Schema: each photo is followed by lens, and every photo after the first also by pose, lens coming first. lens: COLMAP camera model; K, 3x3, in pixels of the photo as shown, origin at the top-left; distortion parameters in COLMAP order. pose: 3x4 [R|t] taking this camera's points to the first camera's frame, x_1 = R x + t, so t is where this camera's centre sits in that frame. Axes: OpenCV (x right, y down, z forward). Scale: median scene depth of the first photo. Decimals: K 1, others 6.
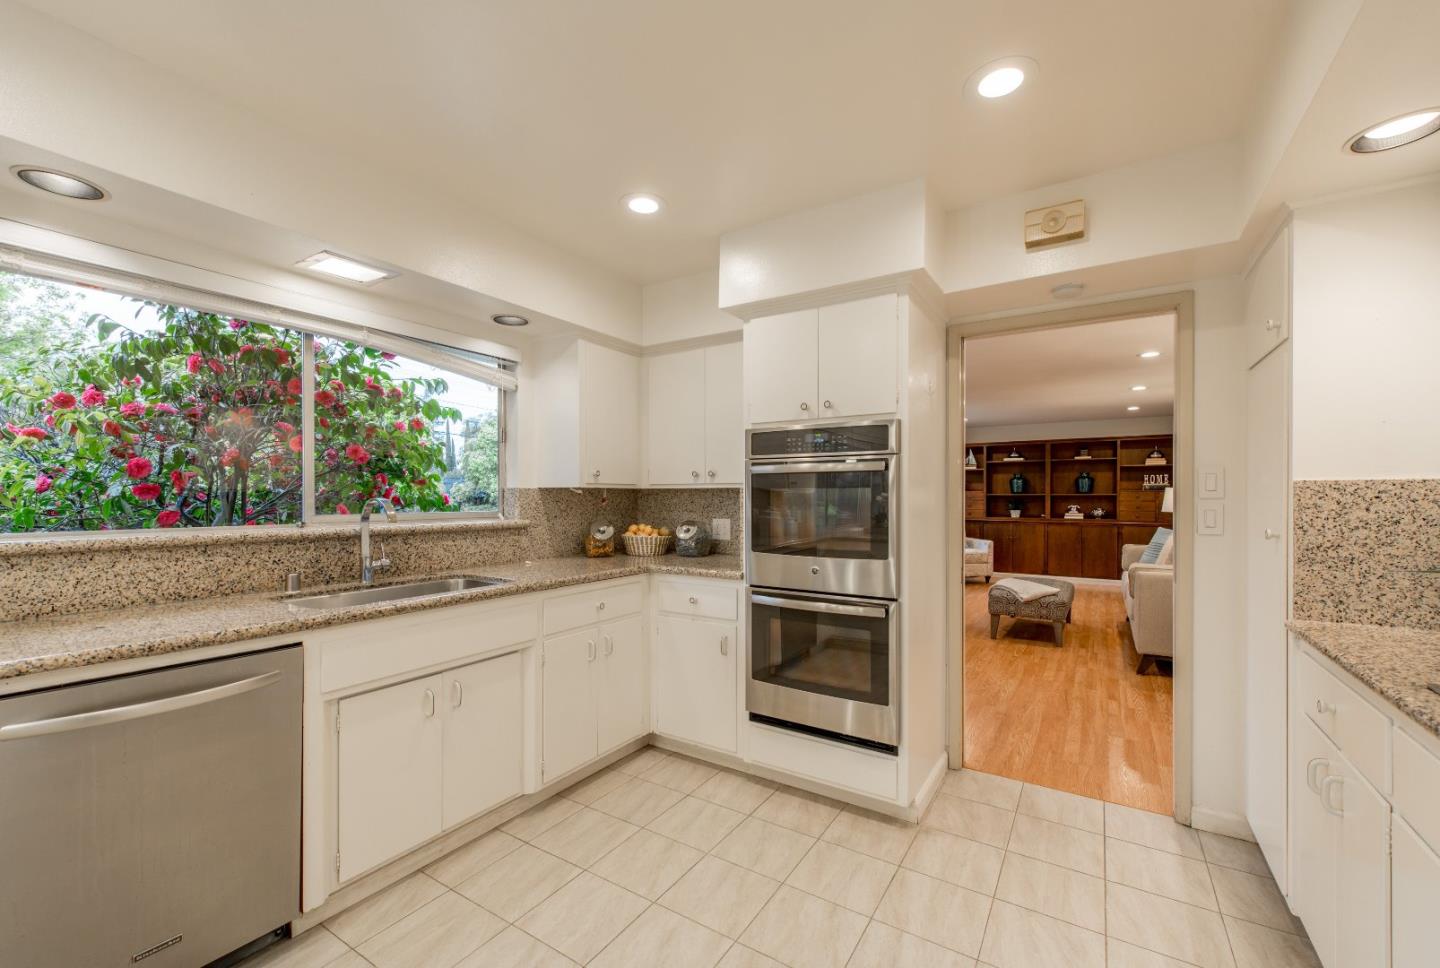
lens RADIAL K [[602.0, 0, 712.6], [0, 602.0, 489.8], [0, 0, 1]] dist [0.007867, -0.000658]
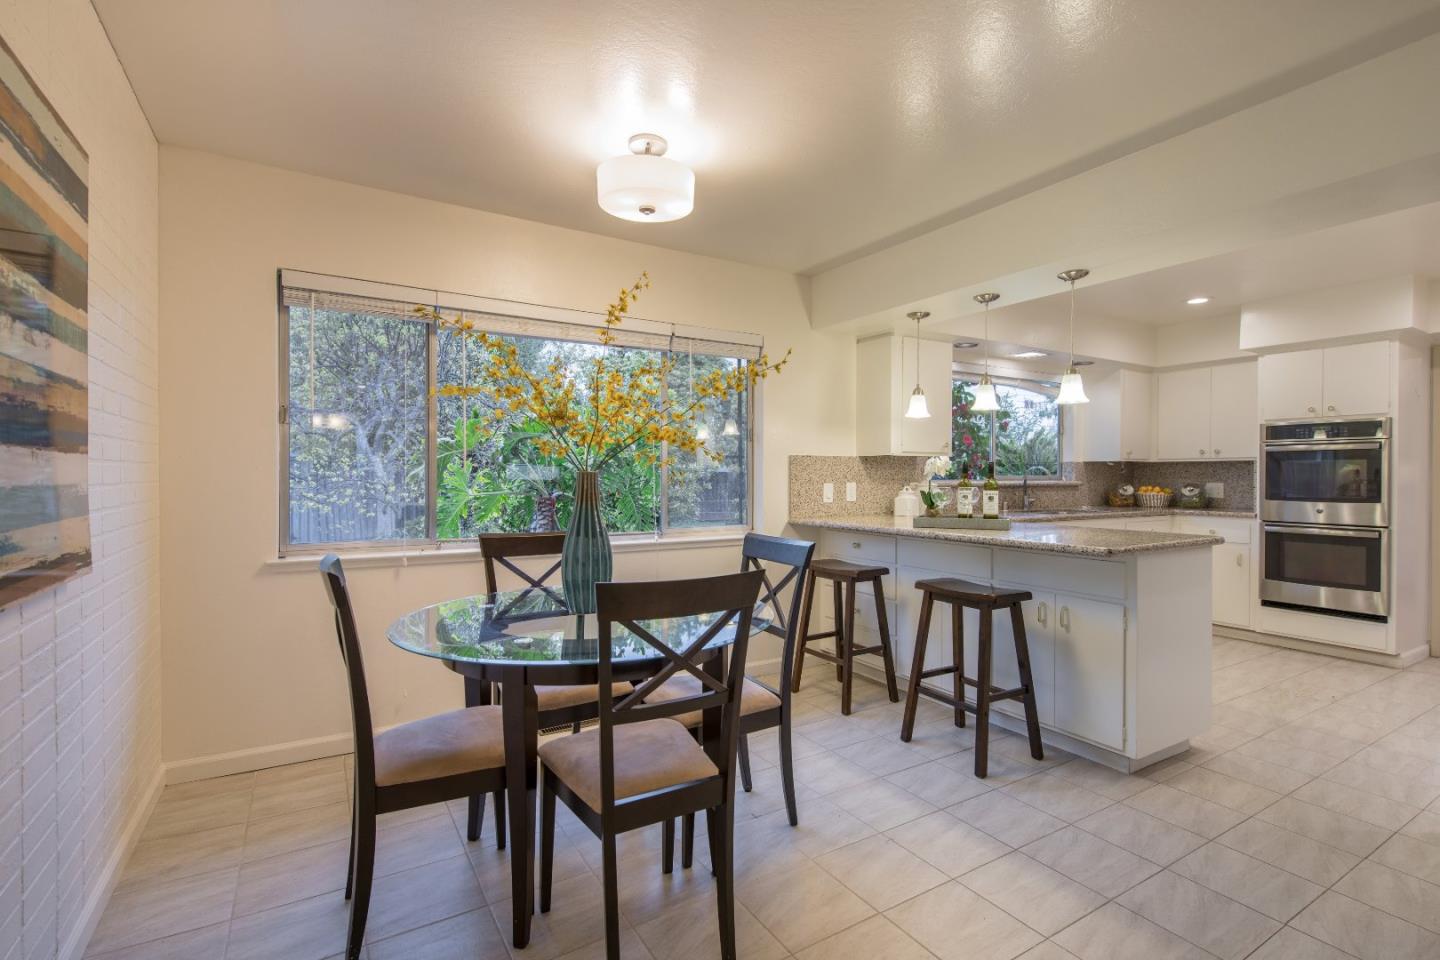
lens RADIAL K [[667.1, 0, 730.3], [0, 667.1, 476.6], [0, 0, 1]] dist [0.004112, -0.001316]
pose [[0.905885, 0.003198, -0.423512, -0.449531], [0.001182, 0.999949, 0.010079, 0.020452], [0.423522, -0.009631, 0.905835, -1.159440]]
